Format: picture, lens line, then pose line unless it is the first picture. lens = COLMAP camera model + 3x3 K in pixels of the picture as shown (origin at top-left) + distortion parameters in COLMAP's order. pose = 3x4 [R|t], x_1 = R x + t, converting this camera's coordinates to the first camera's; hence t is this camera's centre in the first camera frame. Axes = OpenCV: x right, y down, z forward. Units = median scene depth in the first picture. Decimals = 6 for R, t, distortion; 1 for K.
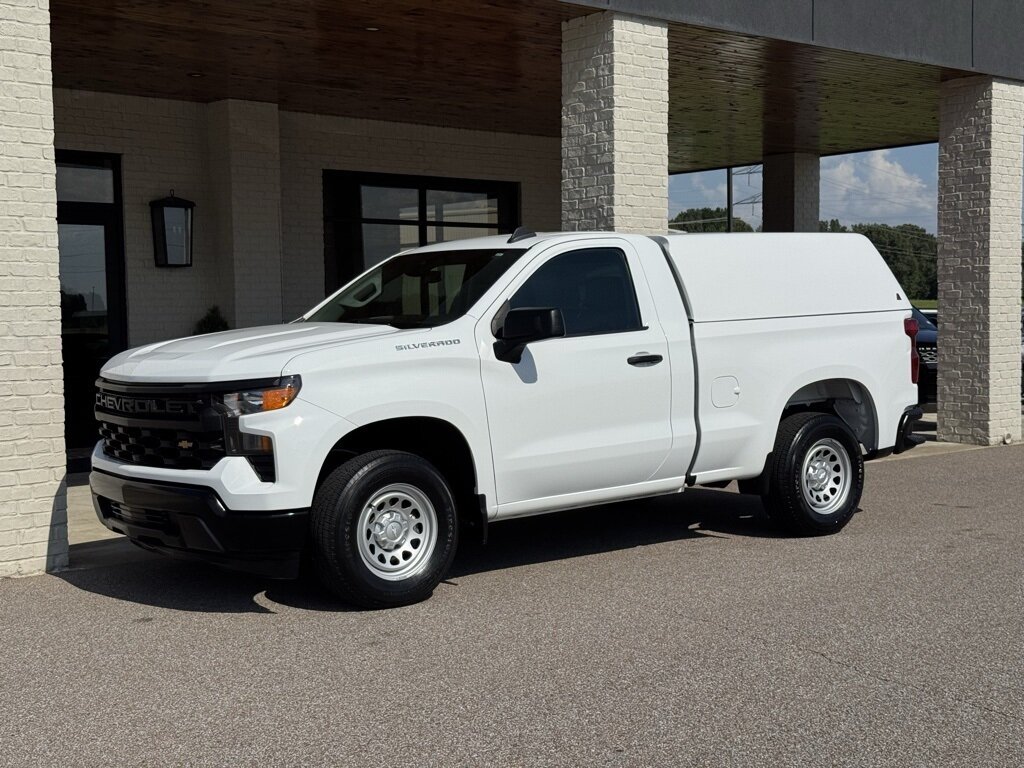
lens RADIAL K [[1435.0, 0, 510.7], [0, 1435.0, 390.4], [0, 0, 1]] dist [0.125761, 0.000000]
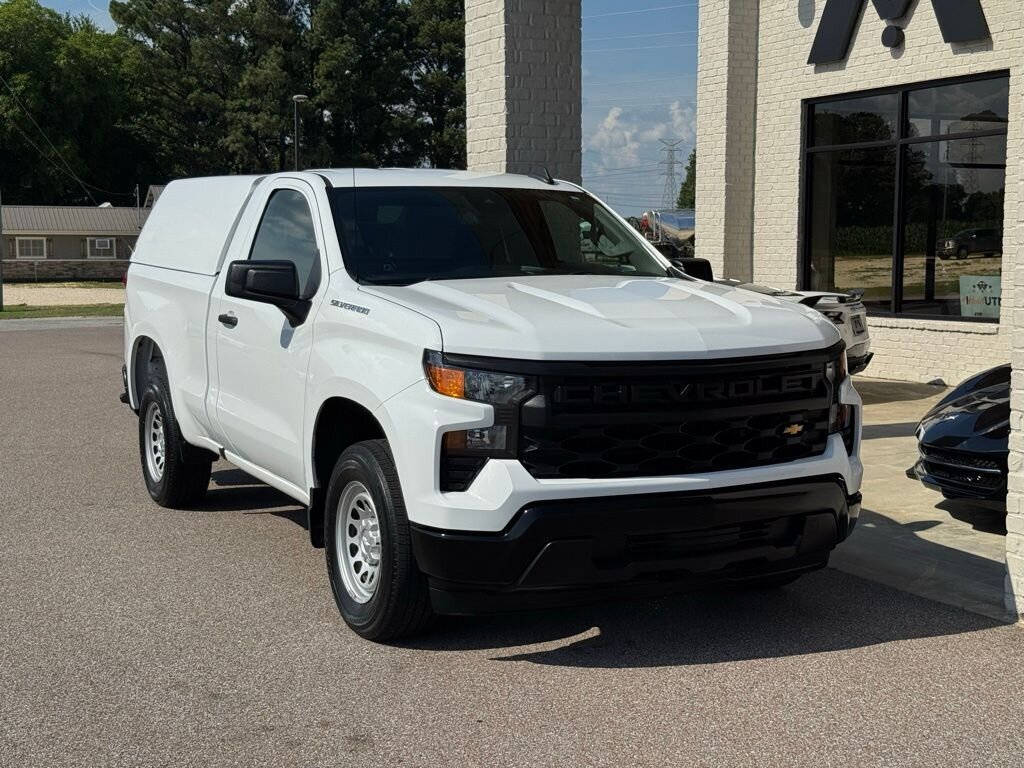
lens RADIAL K [[1435.0, 0, 510.4], [0, 1435.0, 388.0], [0, 0, 1]] dist [0.125761, 0.000000]
pose [[-0.238551, 0.112480, -0.964594, 0.769686], [-0.044737, 0.990942, 0.126616, -0.085084], [0.970099, 0.073358, -0.231358, 1.174145]]
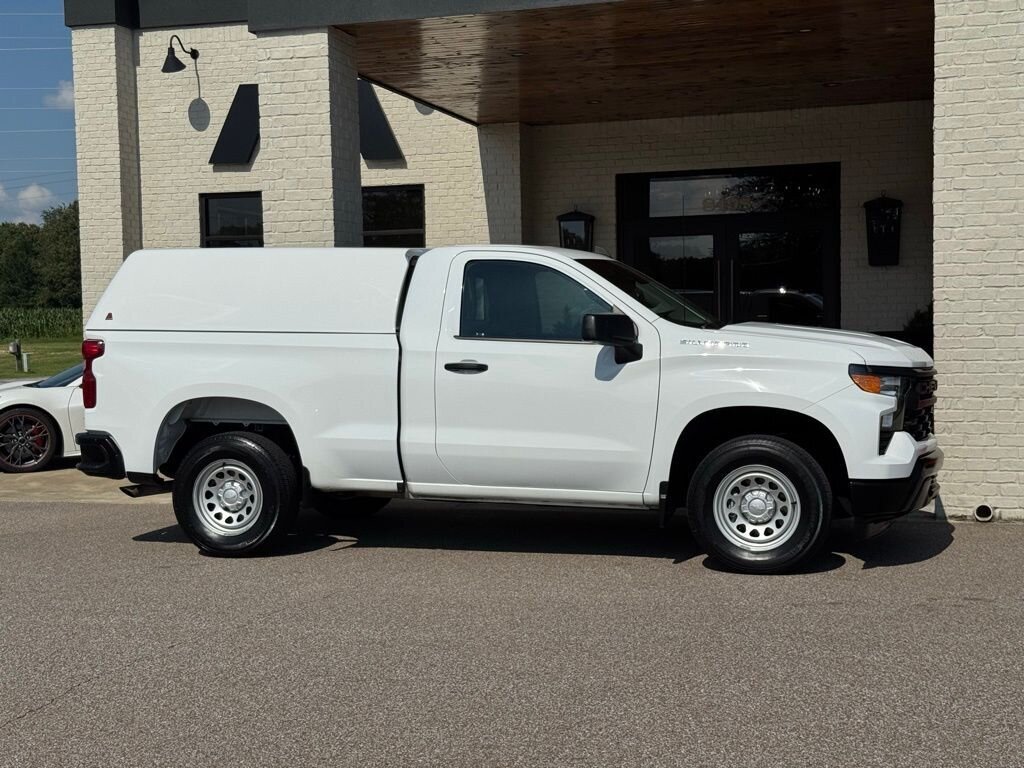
lens RADIAL K [[1435.0, 0, 510.4], [0, 1435.0, 390.9], [0, 0, 1]] dist [0.125761, 0.000000]
pose [[0.528757, 0.044708, -0.847595, 0.855480], [-0.035004, 0.998911, 0.030853, -0.030993], [0.848051, 0.013356, 0.529746, 0.382874]]
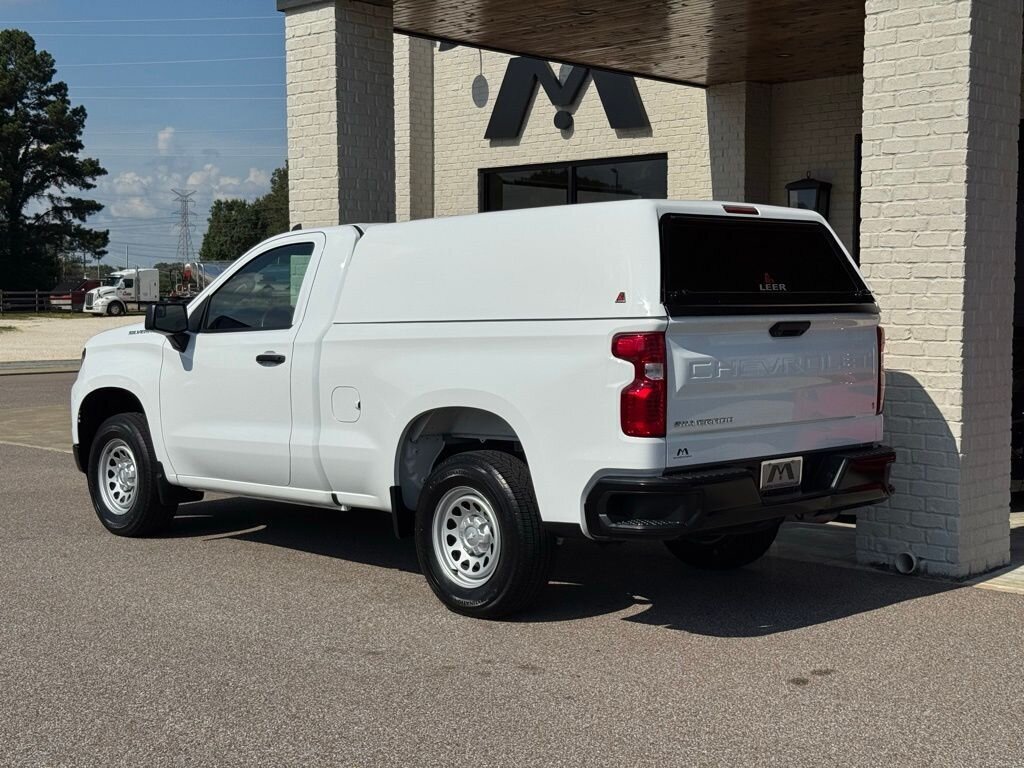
lens RADIAL K [[1435.0, 0, 506.6], [0, 1435.0, 377.8], [0, 0, 1]] dist [0.125761, 0.000000]
pose [[0.091508, 0.071877, -0.993207, 0.947429], [-0.054495, 0.996258, 0.067077, -0.072899], [0.994312, 0.047987, 0.095082, 0.942137]]
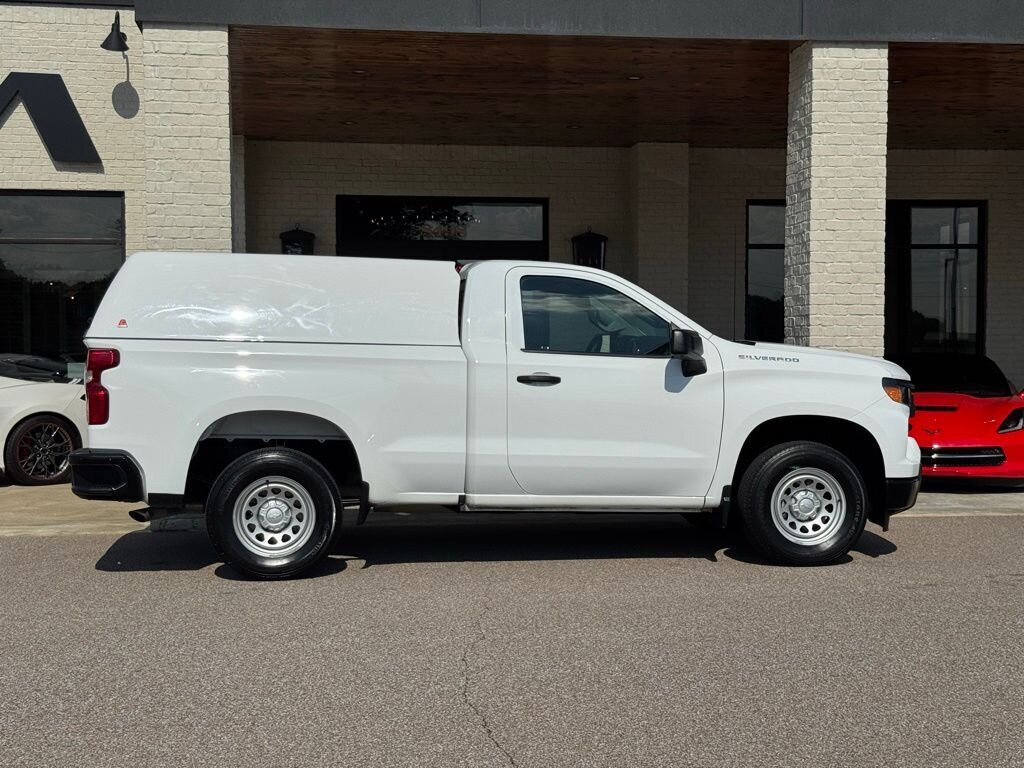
lens RADIAL K [[1435.0, 0, 511.0], [0, 1435.0, 390.7], [0, 0, 1]] dist [0.125761, 0.000000]
pose [[0.837199, 0.029486, -0.546103, 0.558983], [-0.038143, 0.999262, -0.004521, -0.004475], [0.545567, 0.024615, 0.837706, 0.045667]]
